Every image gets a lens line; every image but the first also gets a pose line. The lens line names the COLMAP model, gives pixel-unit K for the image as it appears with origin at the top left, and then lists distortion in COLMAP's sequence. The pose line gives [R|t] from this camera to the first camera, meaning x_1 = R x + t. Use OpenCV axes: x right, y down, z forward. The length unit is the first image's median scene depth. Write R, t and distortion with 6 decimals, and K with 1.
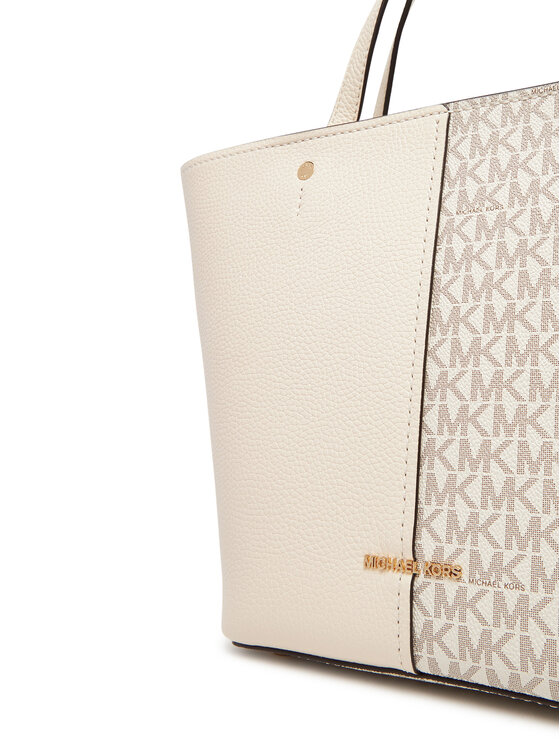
lens RADIAL K [[846.8, 0, 280.0], [0, 846.8, 373.0], [0, 0, 1]] dist [0.010799, -0.004401]
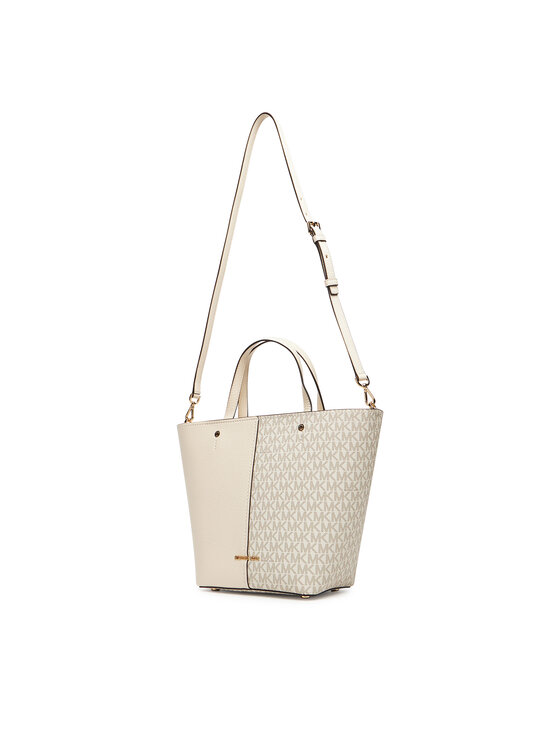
lens RADIAL K [[812.8, 0, 280.0], [0, 812.8, 373.0], [0, 0, 1]] dist [-0.305452, 0.000695]
pose [[0.999258, -0.038293, -0.004168, 0.330249], [0.037871, 0.996433, -0.075414, -0.271834], [0.007041, 0.075200, 0.997144, -2.296498]]
